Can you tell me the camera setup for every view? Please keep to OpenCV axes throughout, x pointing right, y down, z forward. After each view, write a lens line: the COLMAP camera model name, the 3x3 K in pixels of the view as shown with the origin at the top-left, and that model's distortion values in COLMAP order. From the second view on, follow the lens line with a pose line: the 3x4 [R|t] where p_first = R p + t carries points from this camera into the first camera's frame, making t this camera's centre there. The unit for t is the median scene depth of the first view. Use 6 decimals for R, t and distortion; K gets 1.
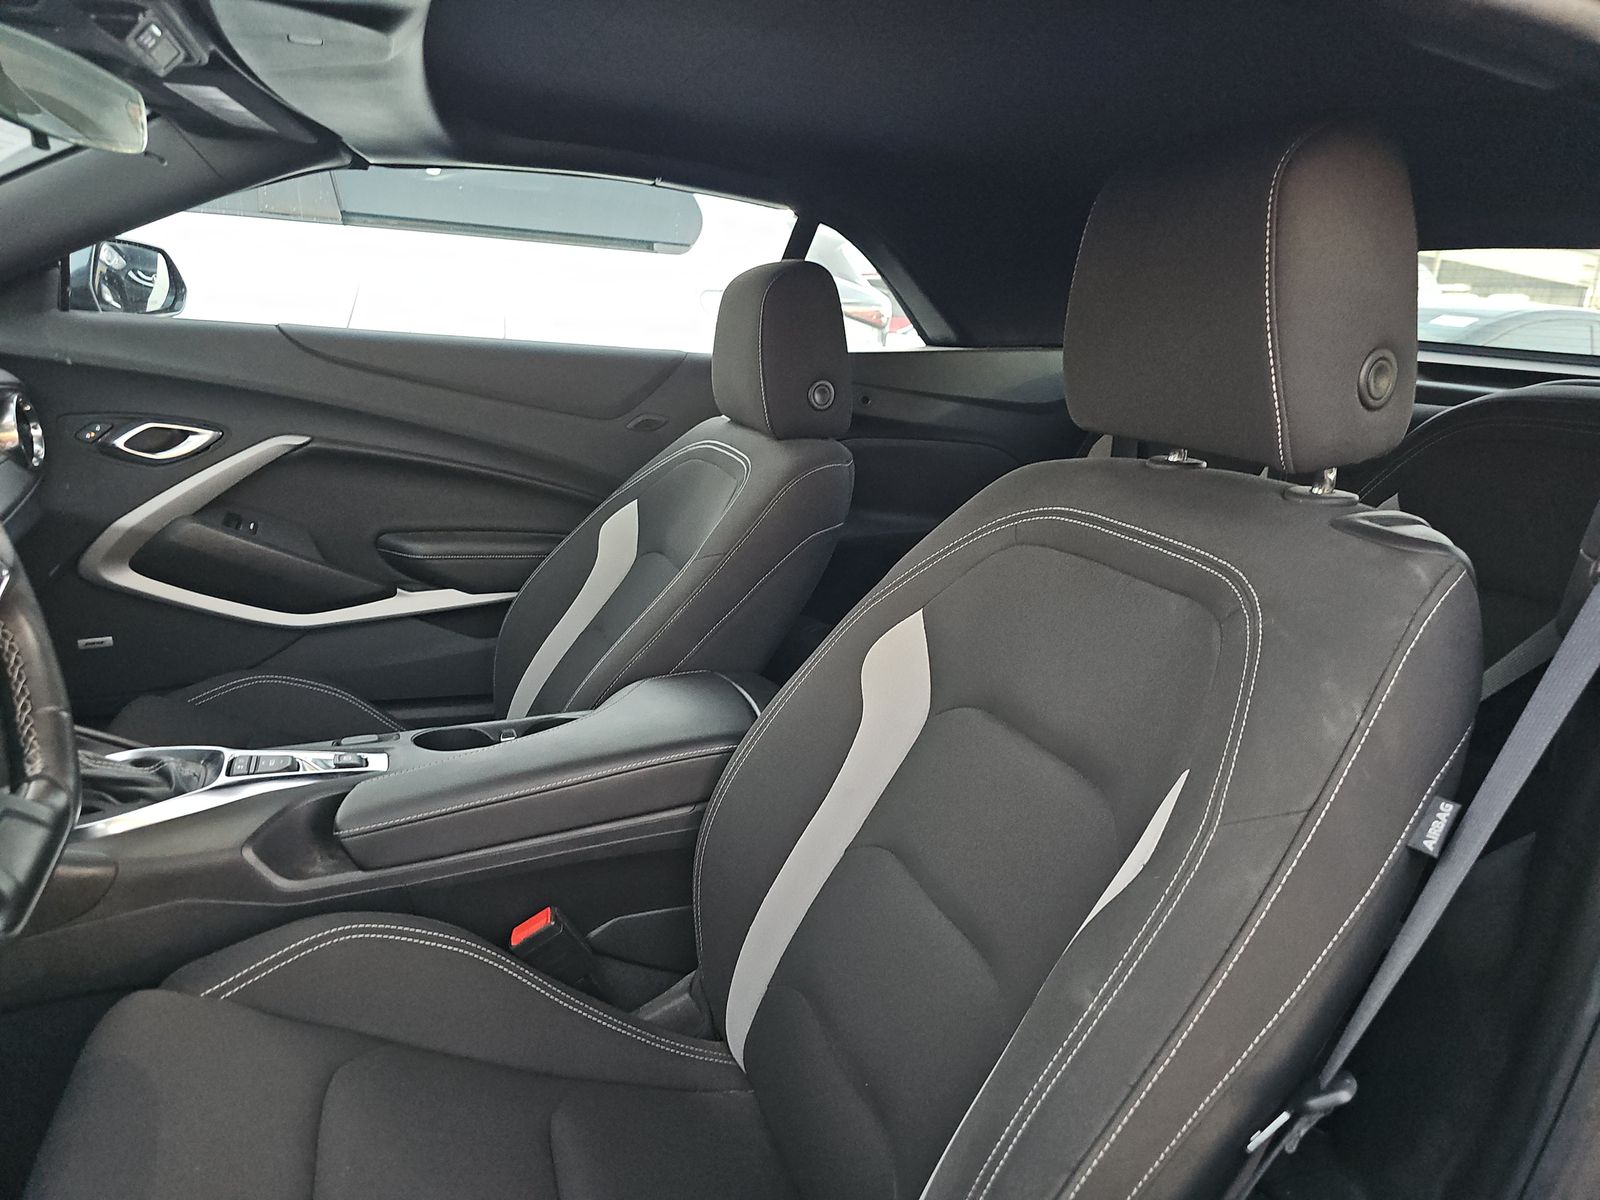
lens RADIAL K [[1026.7, 0, 800.4], [0, 1026.7, 632.6], [0, 0, 1]] dist [0.043681, -0.038619]
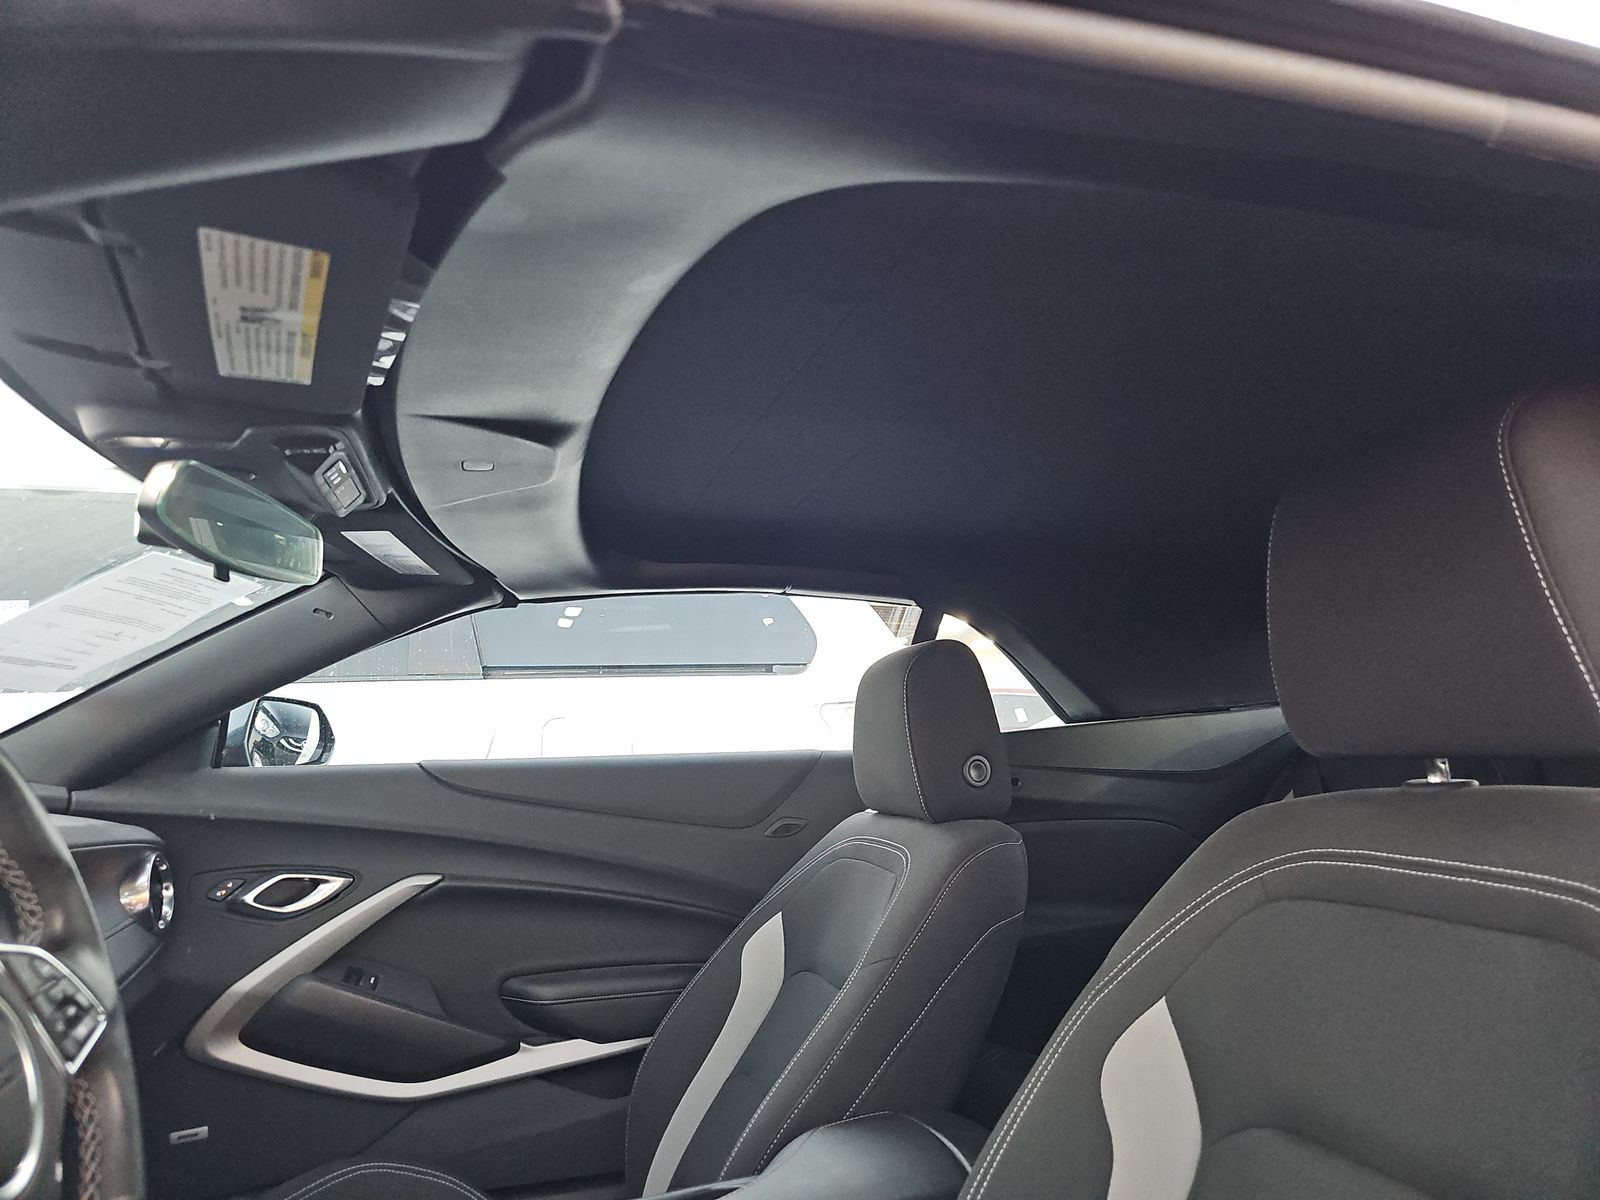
lens RADIAL K [[1026.7, 0, 800.4], [0, 1026.7, 632.6], [0, 0, 1]] dist [0.043681, -0.038619]
pose [[0.991061, -0.113260, -0.070499, -0.058879], [0.074619, 0.908657, -0.410821, 0.023767], [0.110589, 0.401888, 0.908986, 0.091817]]
